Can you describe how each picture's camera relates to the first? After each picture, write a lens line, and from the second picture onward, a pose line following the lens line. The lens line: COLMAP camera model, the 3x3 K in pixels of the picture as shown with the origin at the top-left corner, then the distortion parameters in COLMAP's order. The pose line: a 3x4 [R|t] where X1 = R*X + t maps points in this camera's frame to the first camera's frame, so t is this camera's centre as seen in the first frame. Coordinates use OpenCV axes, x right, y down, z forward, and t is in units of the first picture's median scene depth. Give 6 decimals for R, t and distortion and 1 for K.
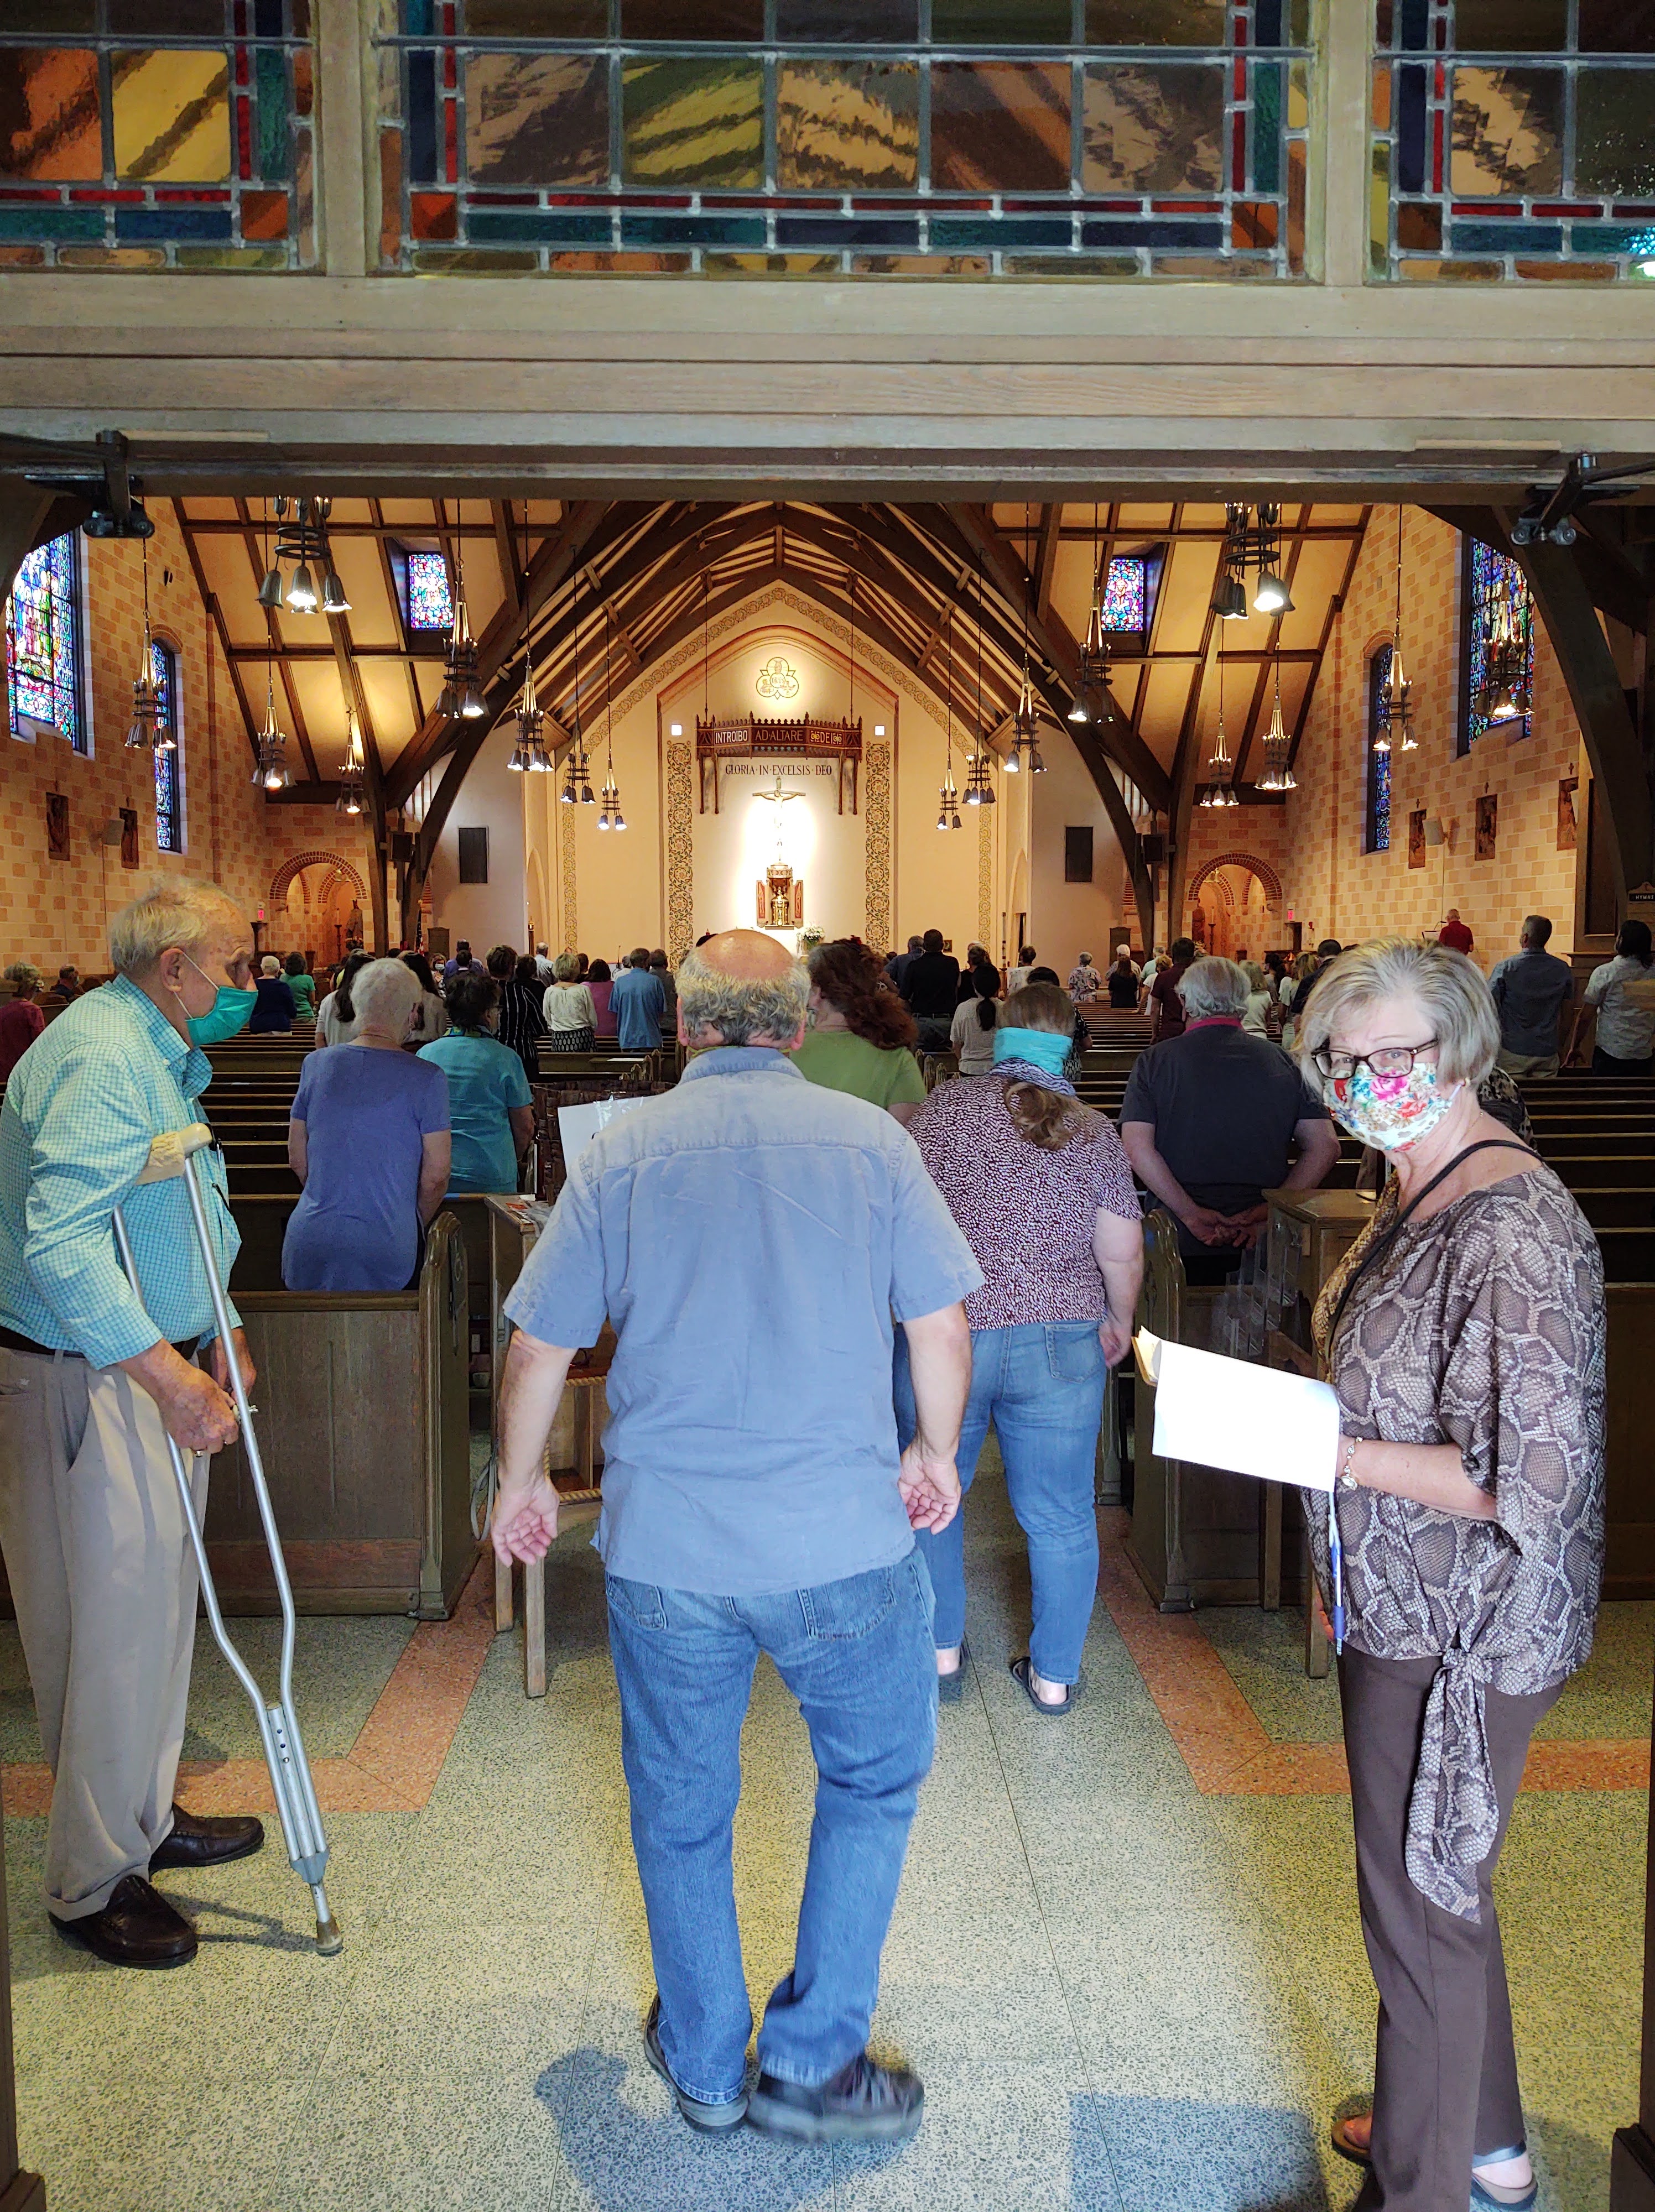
lens RADIAL K [[1725.6, 0, 826.4], [0, 1725.6, 1103.2], [0, 0, 1]] dist [-0.009113, 0.016432]
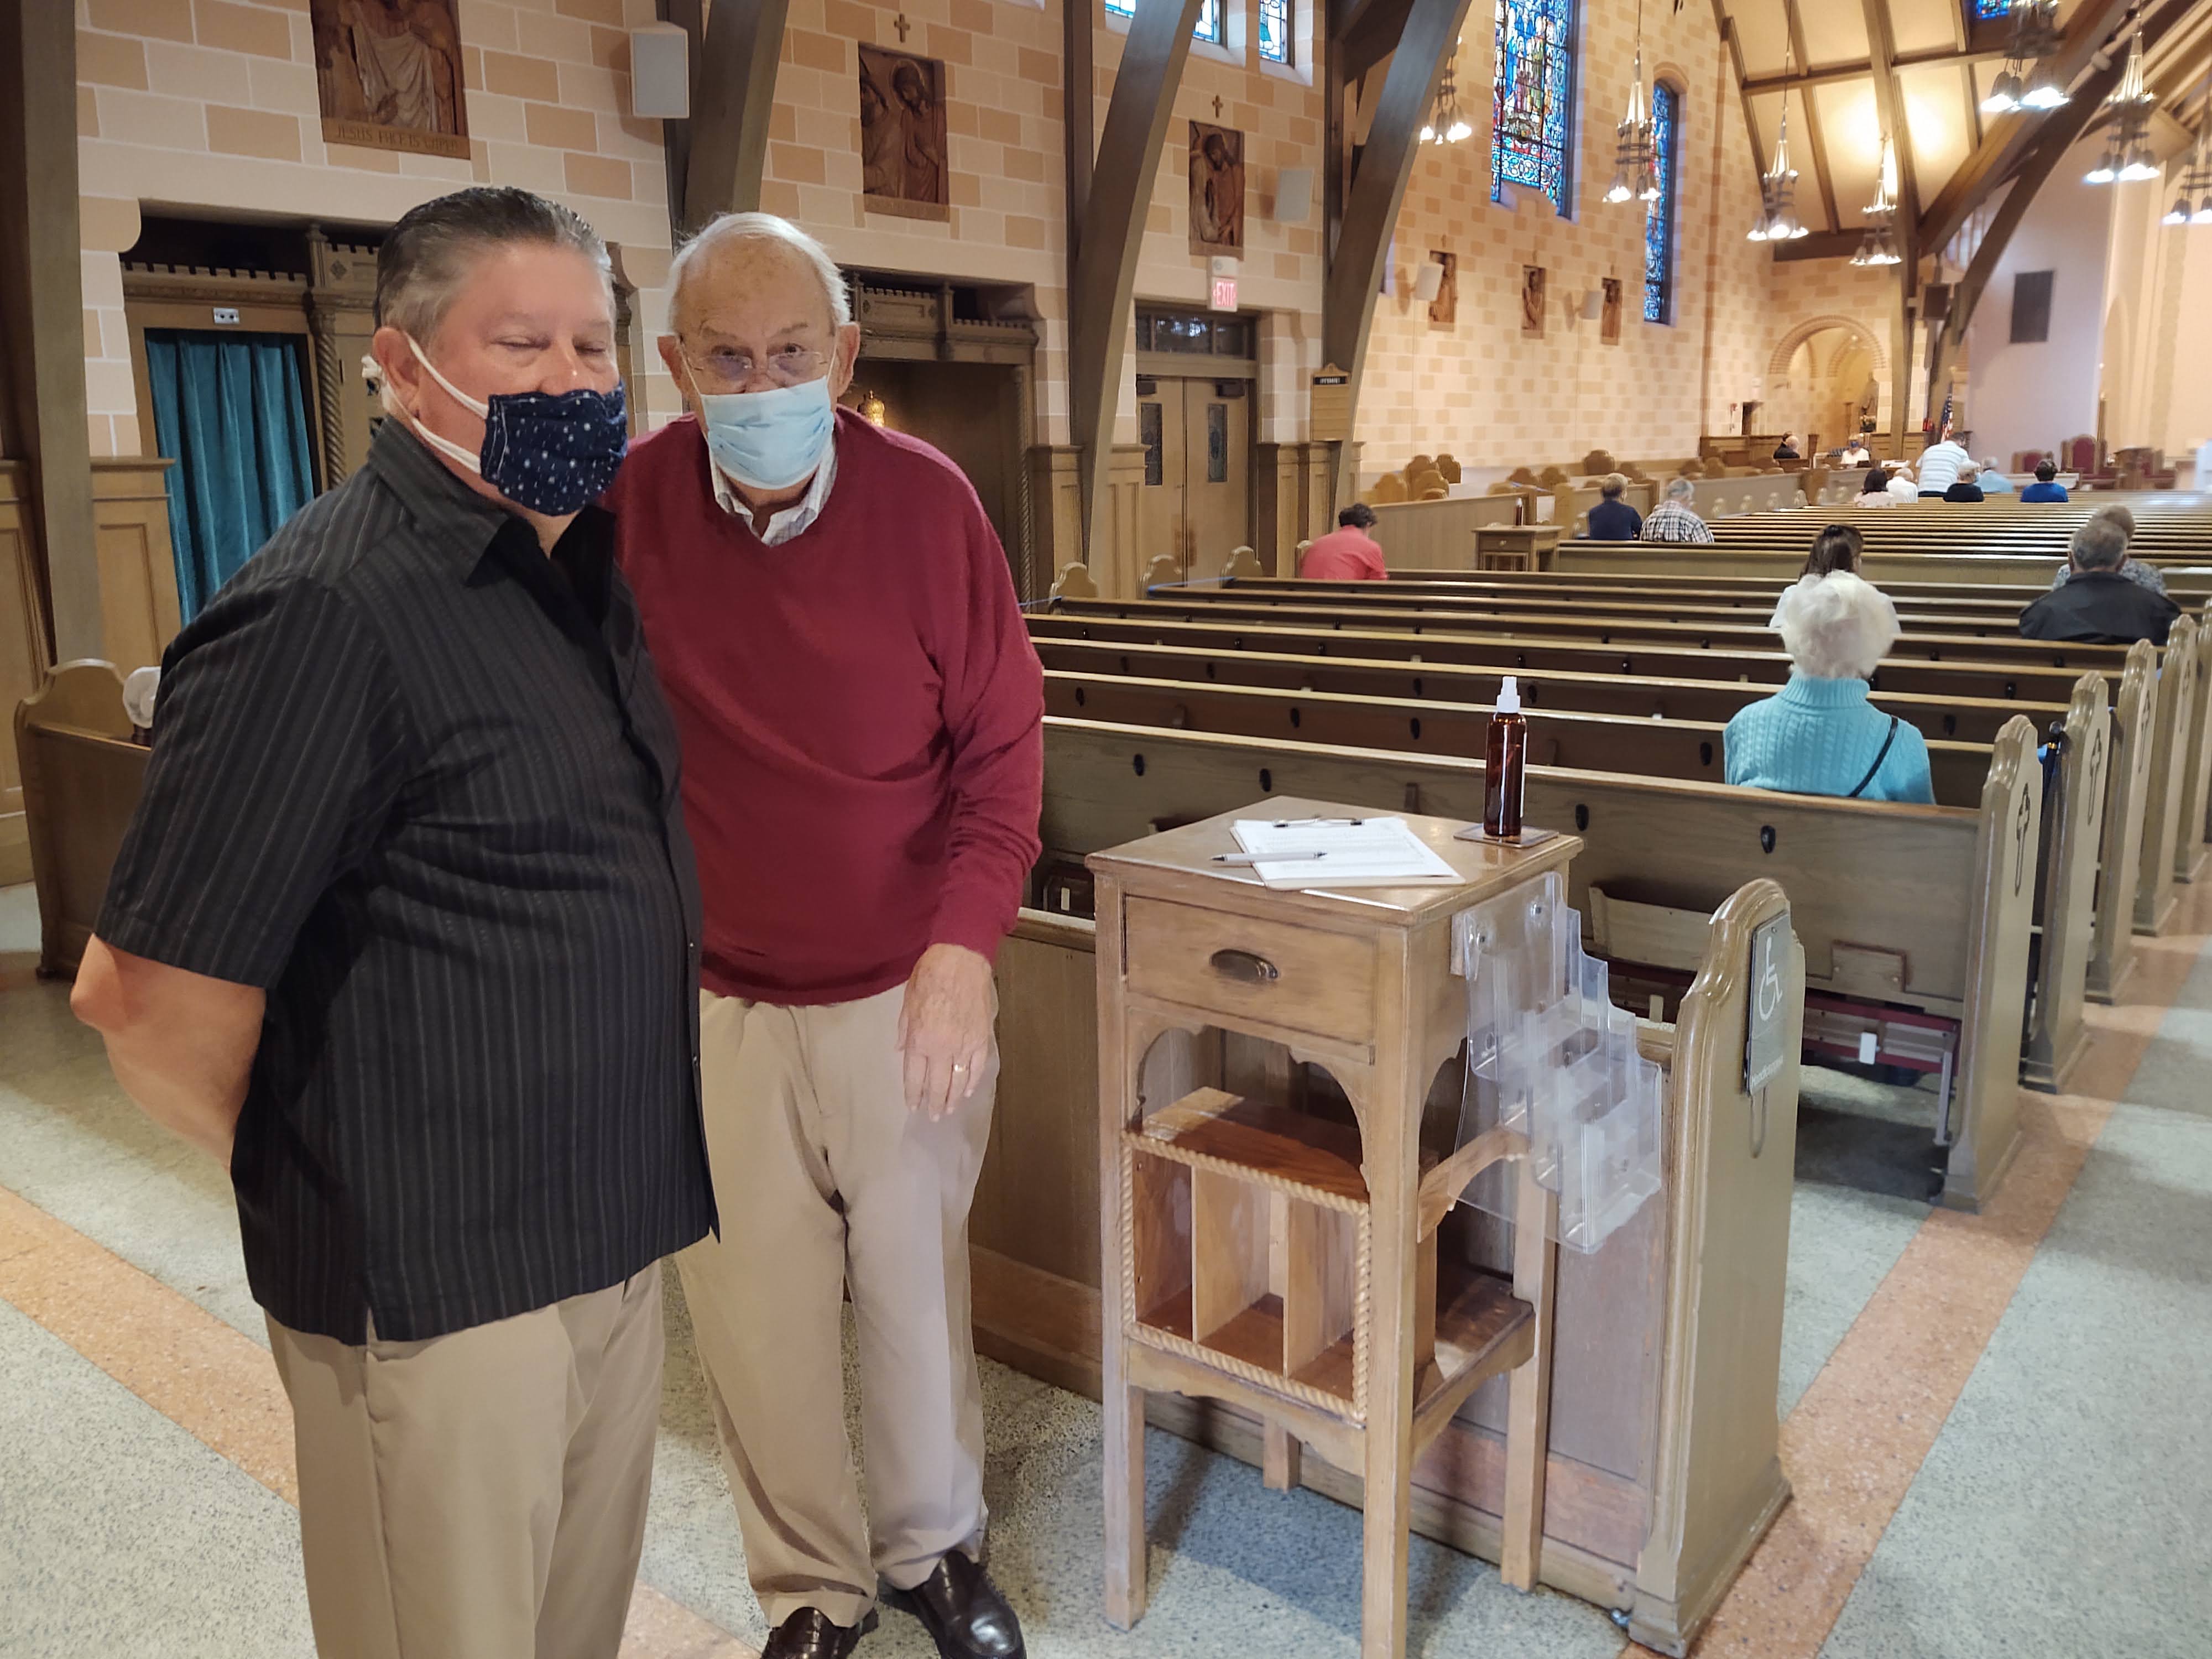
lens RADIAL K [[1725.4, 0, 1104.8], [0, 1725.4, 811.9], [0, 0, 1]] dist [-0.009113, 0.016432]
pose [[0.771434, 0.108150, -0.627051, -0.011235], [-0.032993, 0.990923, 0.130319, -0.001766], [0.635453, -0.079844, 0.768000, 0.102313]]
